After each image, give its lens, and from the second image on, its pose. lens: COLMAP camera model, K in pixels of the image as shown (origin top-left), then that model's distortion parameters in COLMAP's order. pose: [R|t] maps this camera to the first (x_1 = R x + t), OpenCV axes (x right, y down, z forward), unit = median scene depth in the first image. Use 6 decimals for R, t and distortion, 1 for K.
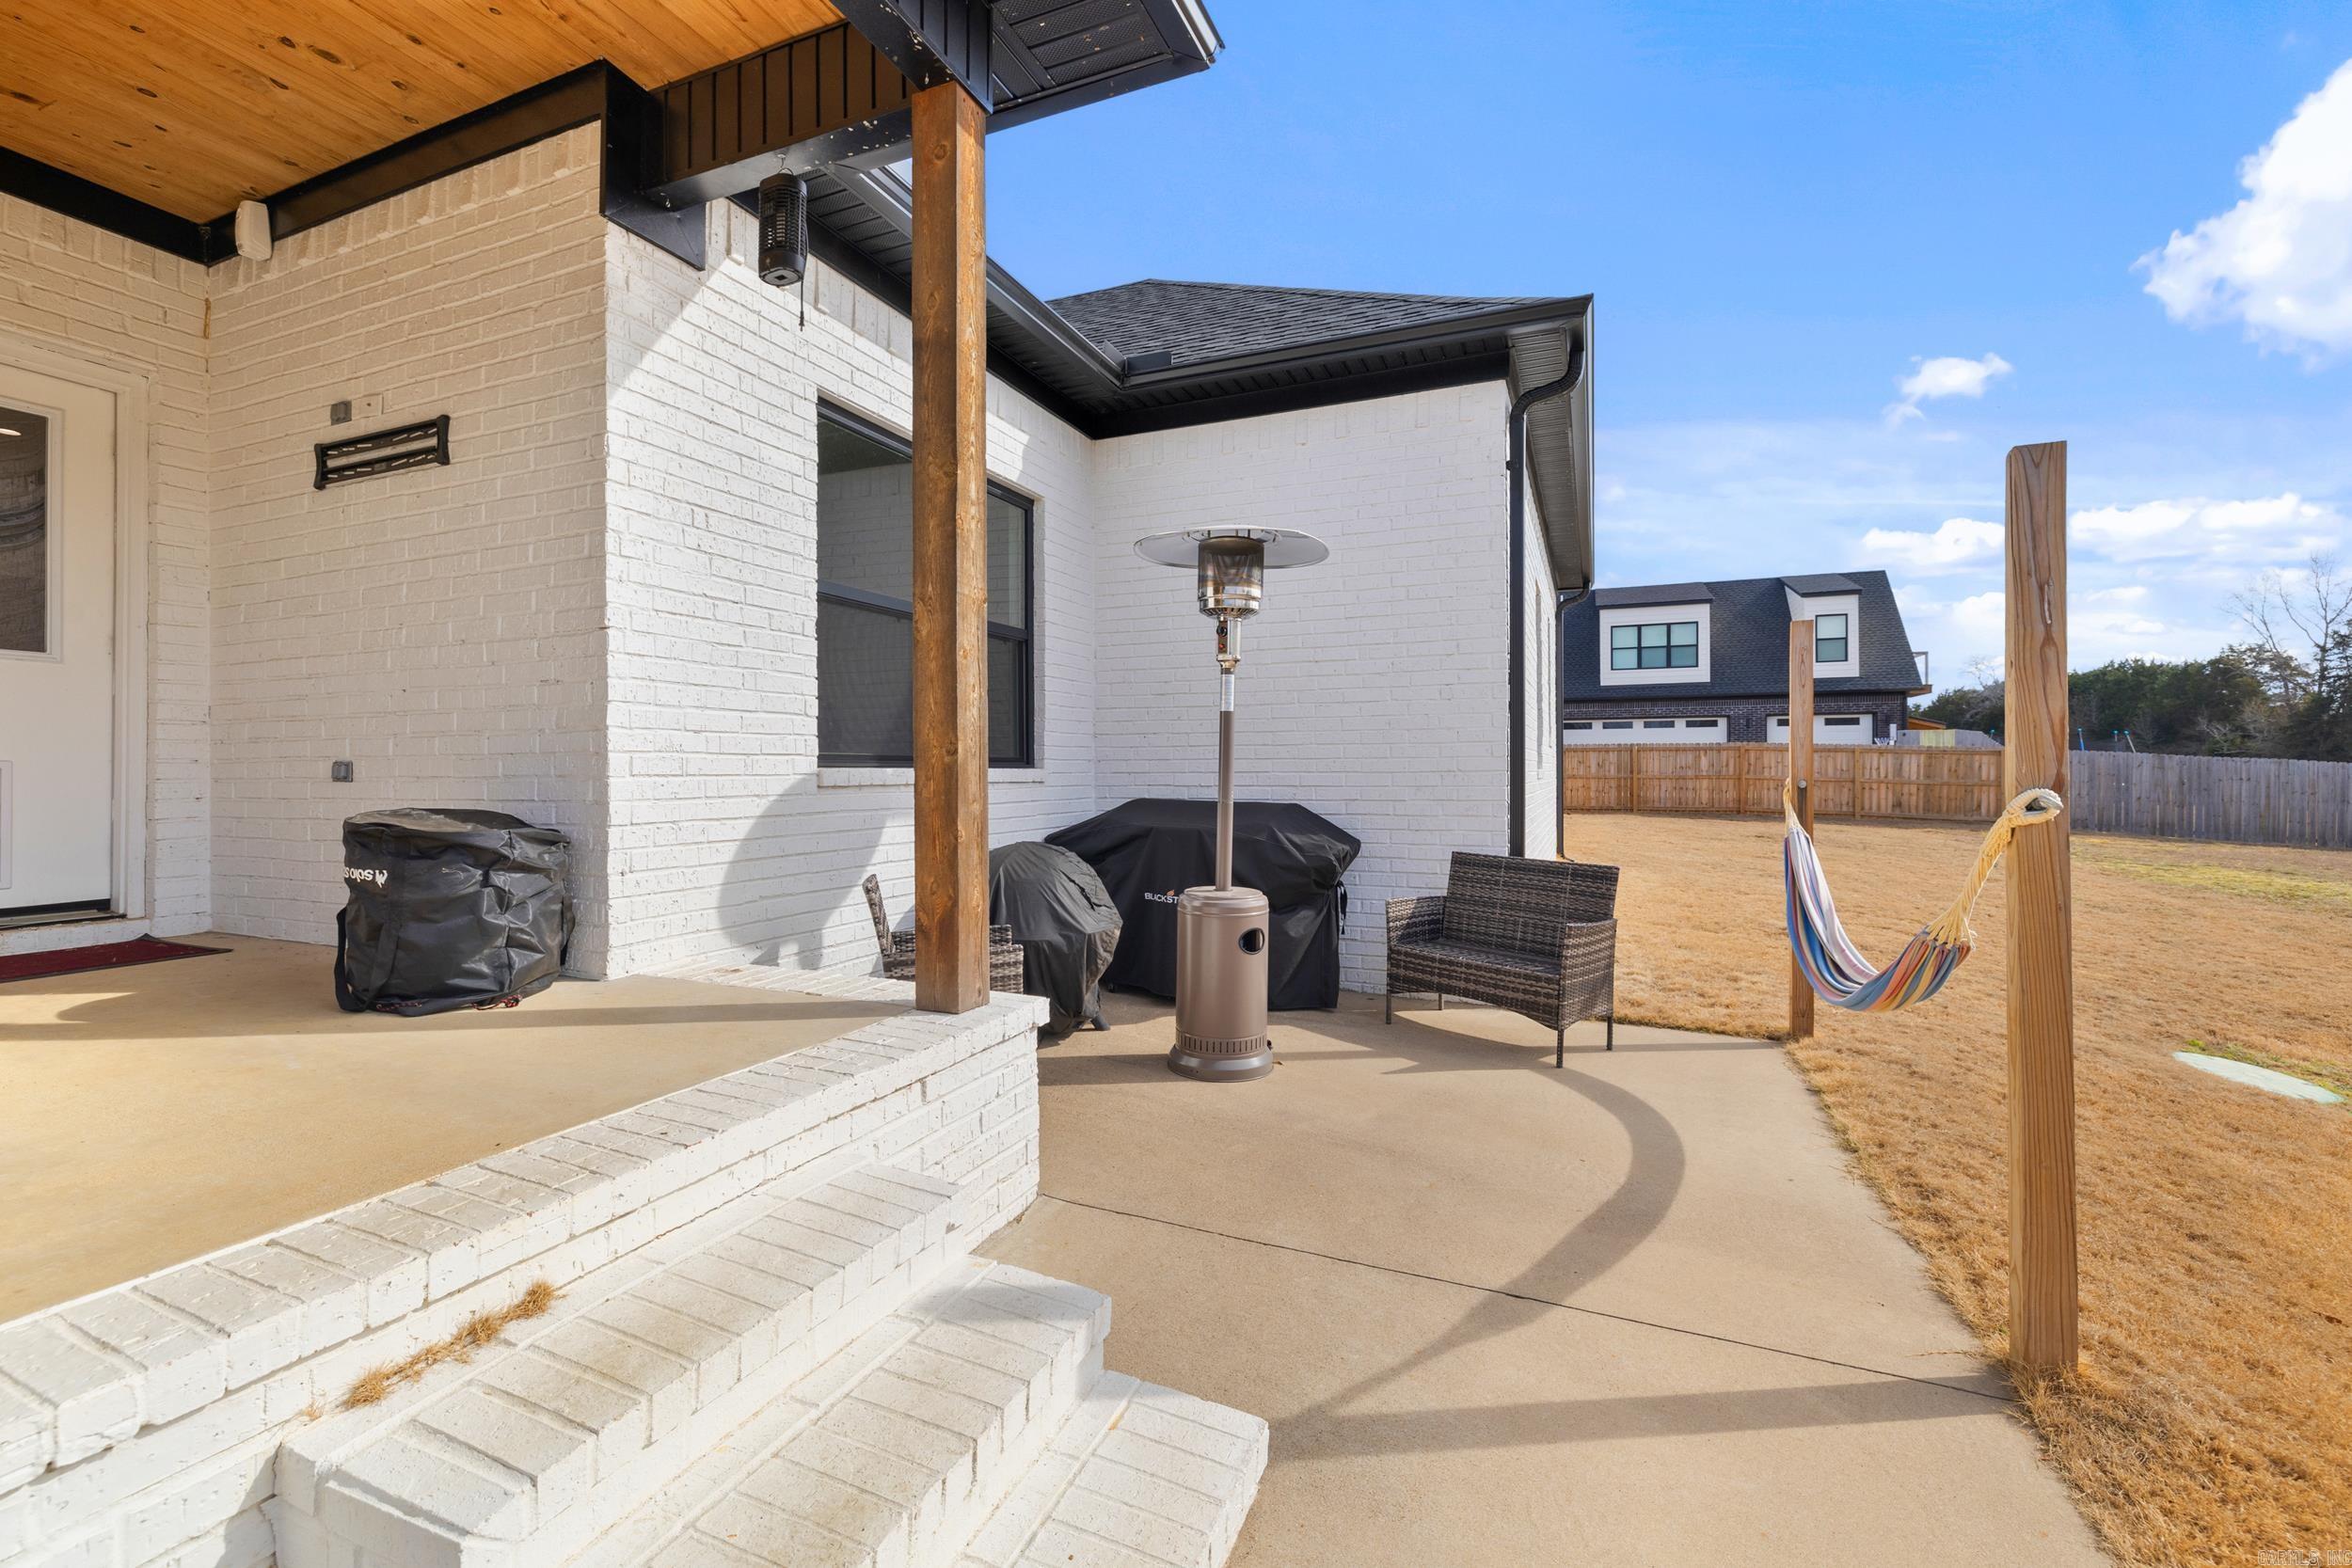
lens RADIAL K [[1003.0, 0, 1166.1], [0, 1003.0, 770.8], [0, 0, 1]] dist [0.001365, -0.000971]
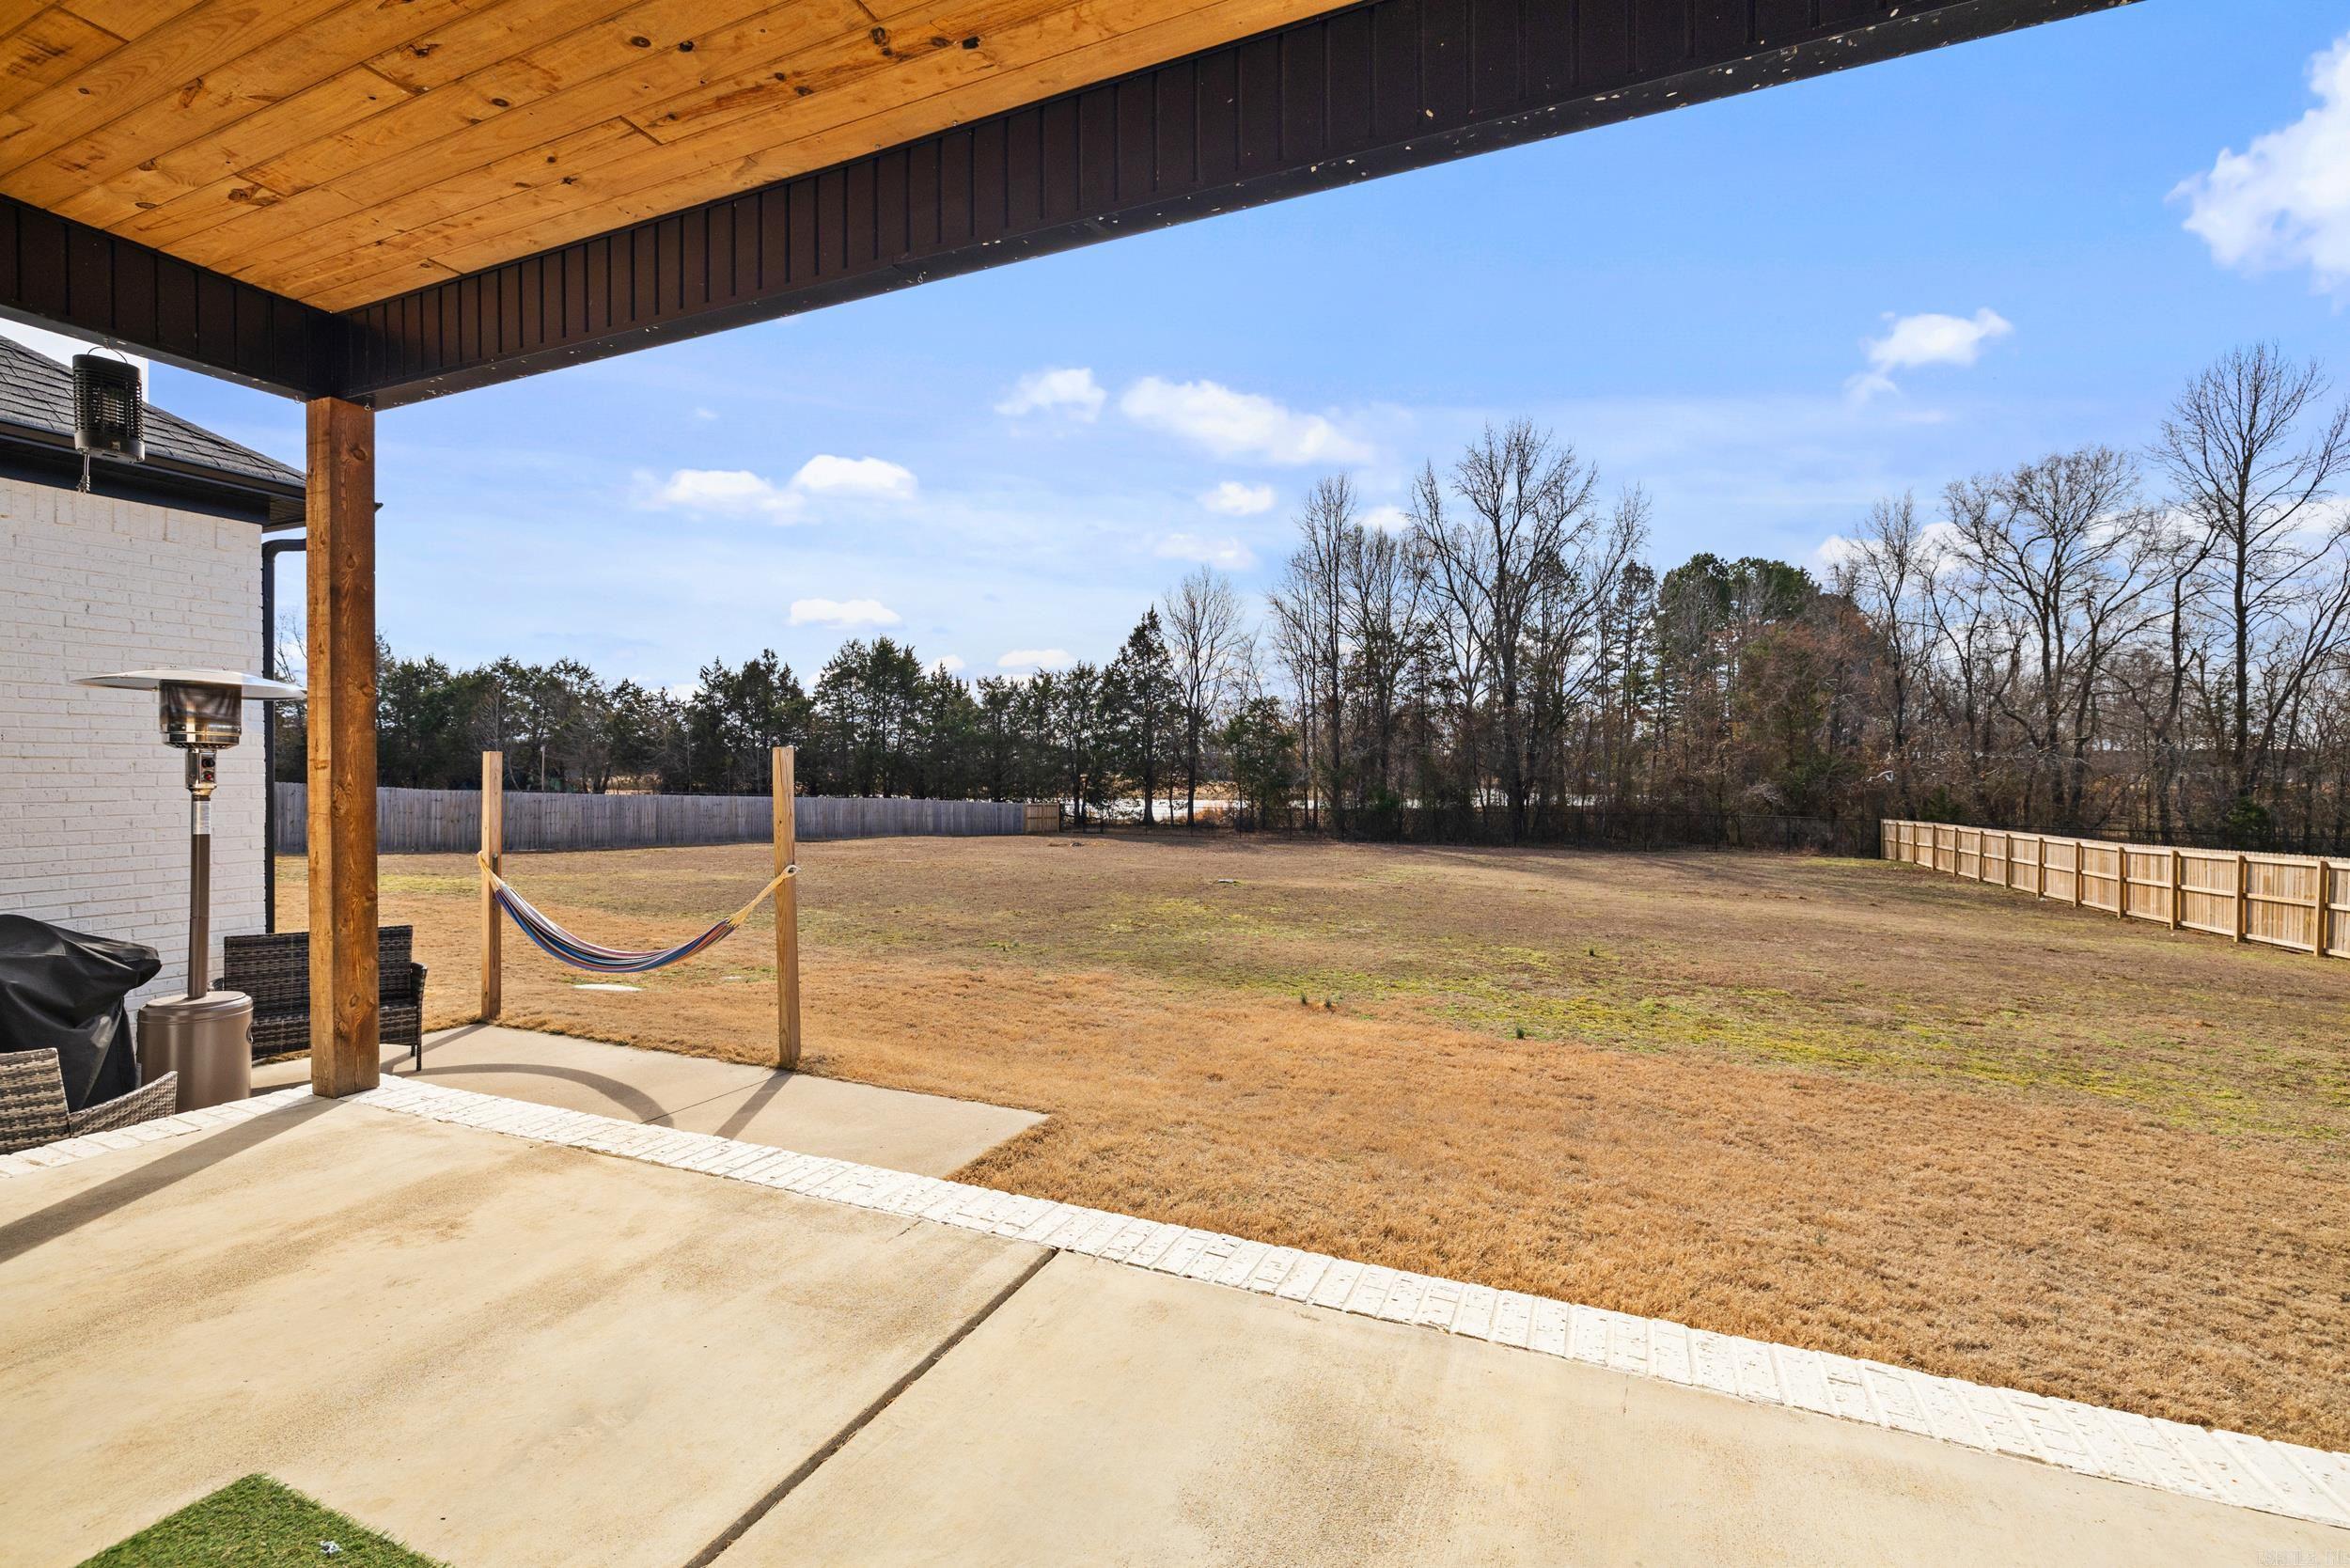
lens RADIAL K [[1002.3, 0, 1175.9], [0, 1002.3, 777.6], [0, 0, 1]] dist [0.001365, -0.000971]
pose [[-0.001268, -0.001089, 0.999999, -1.072008], [0.004124, 0.999991, 0.001094, -0.121232], [-0.999991, 0.004125, -0.001263, -0.068944]]
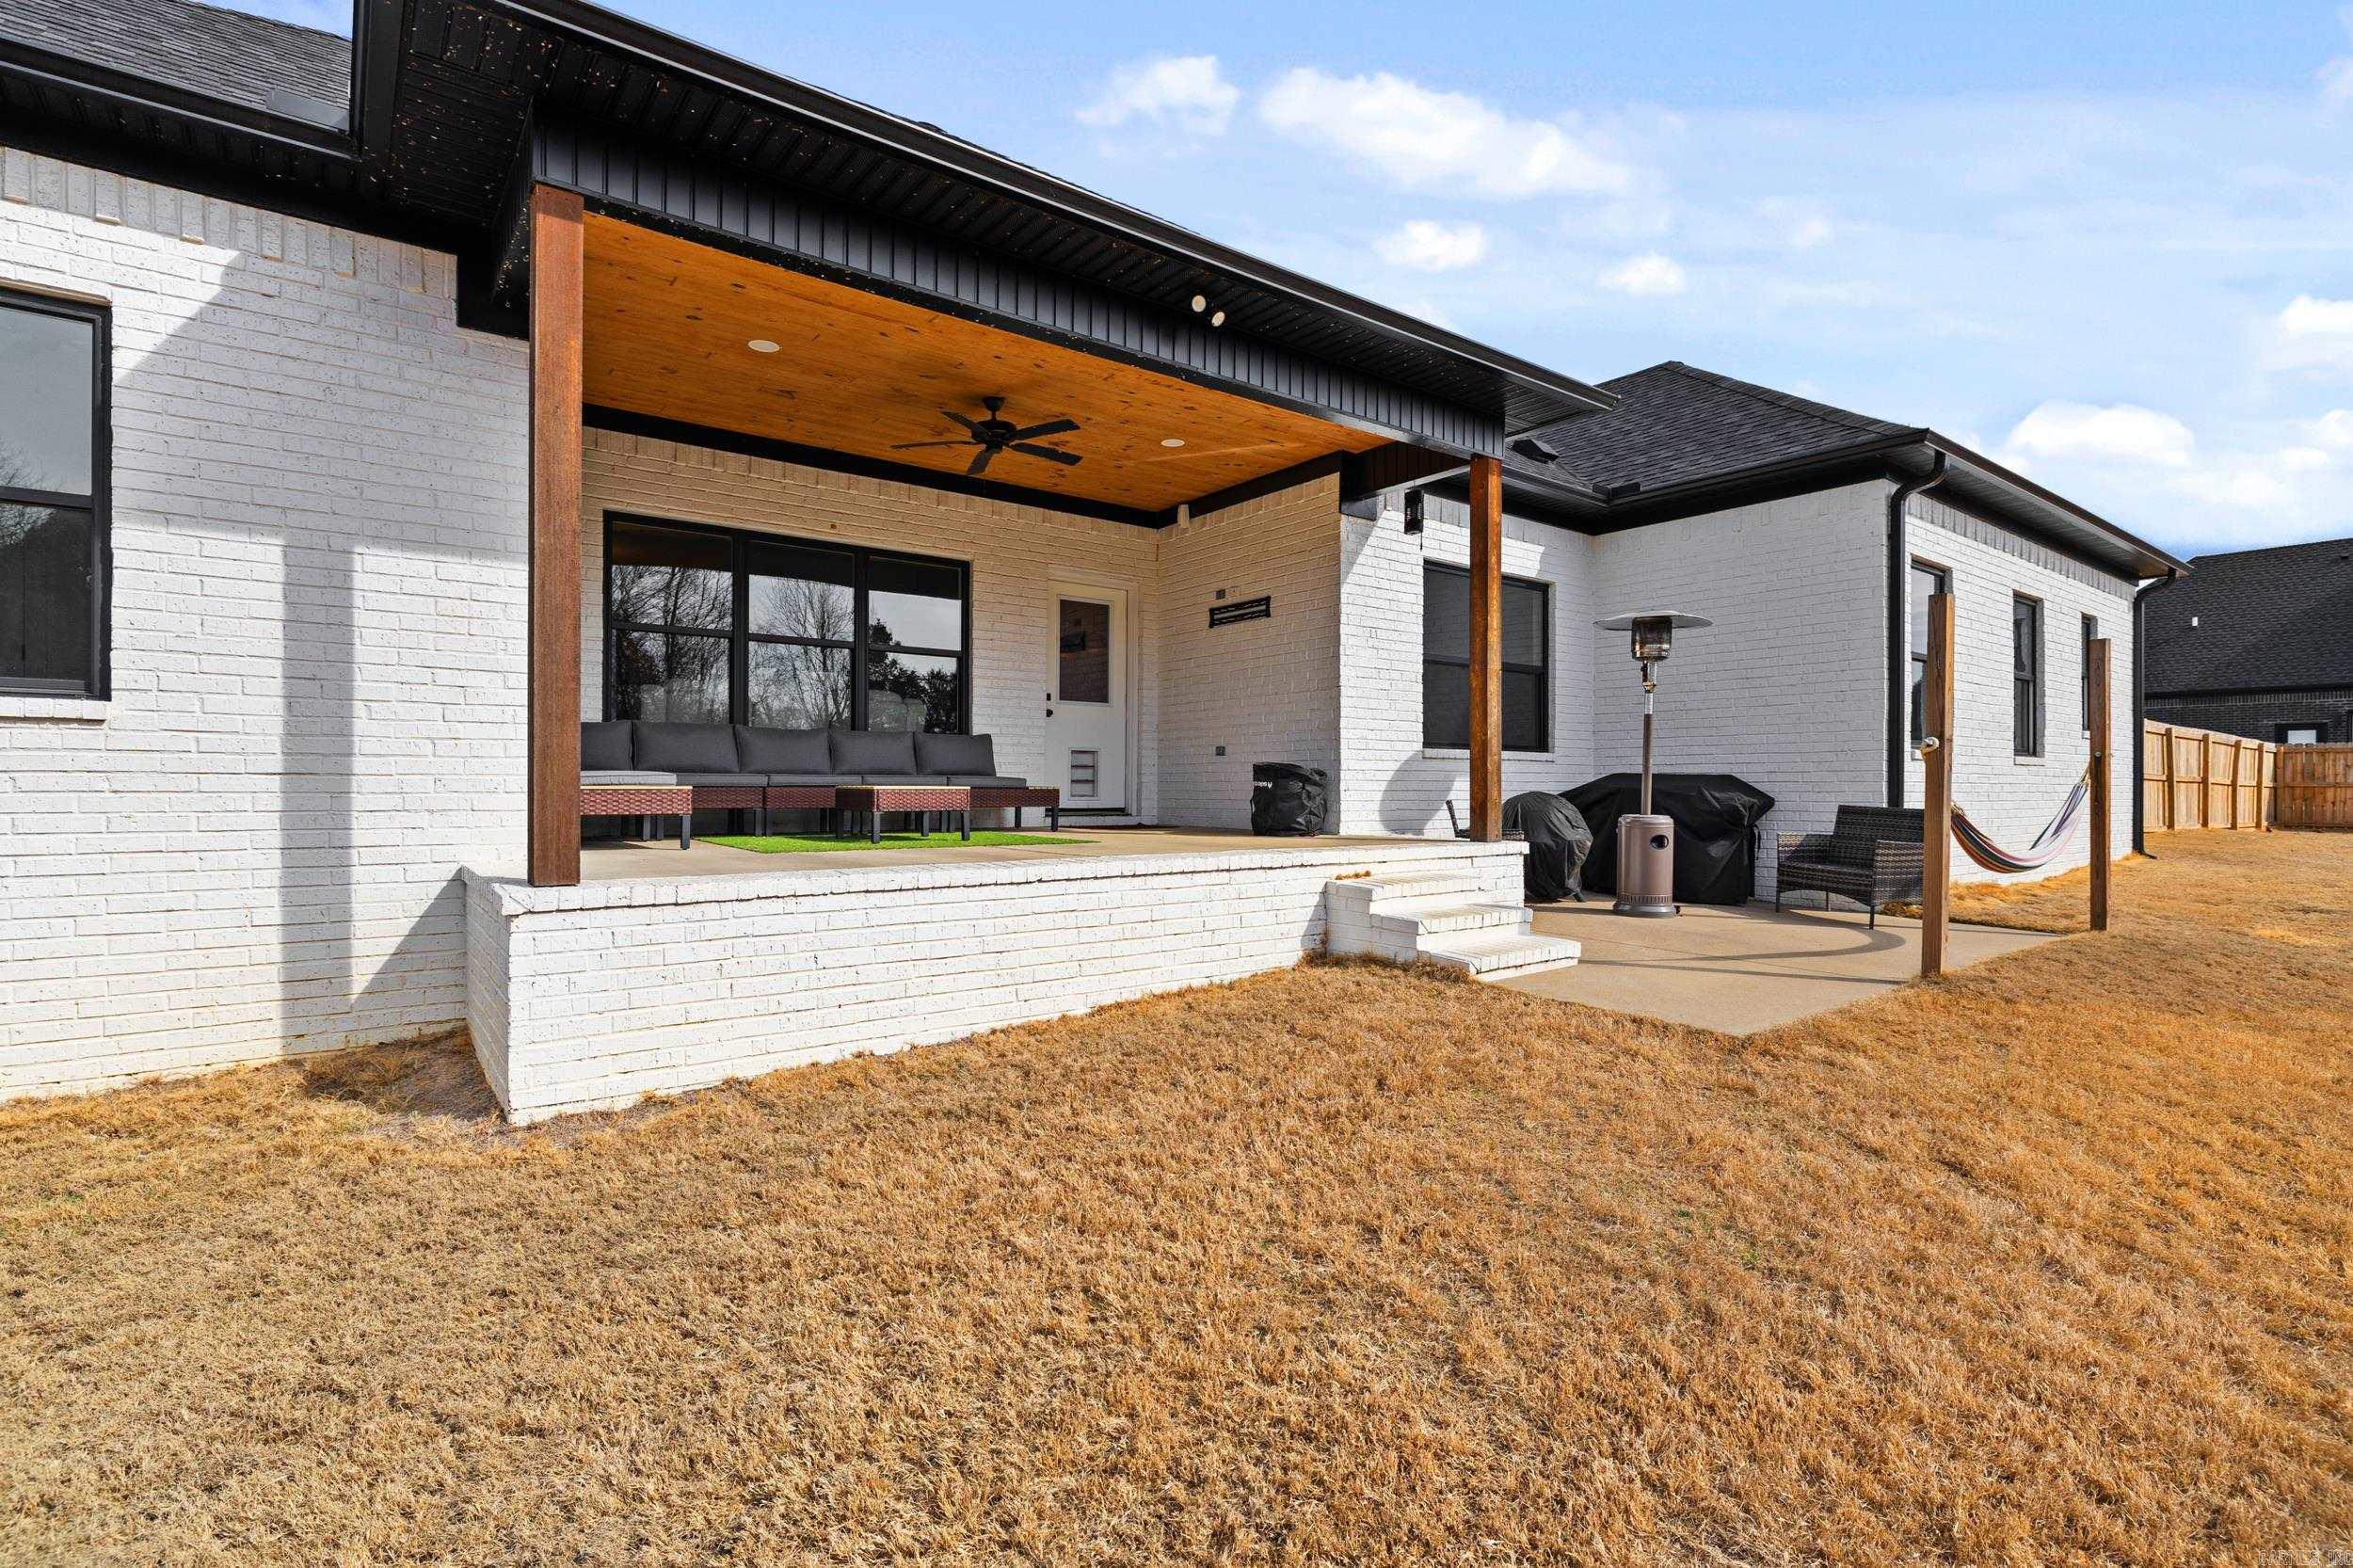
lens RADIAL K [[1107.9, 0, 1165.9], [0, 1107.9, 783.5], [0, 0, 1]] dist [0.003234, 0.000033]
pose [[0.867847, 0.003907, -0.496816, 0.307847], [-0.006934, 0.999967, -0.004249, 0.081137], [0.496783, 0.007133, 0.867845, -1.174639]]
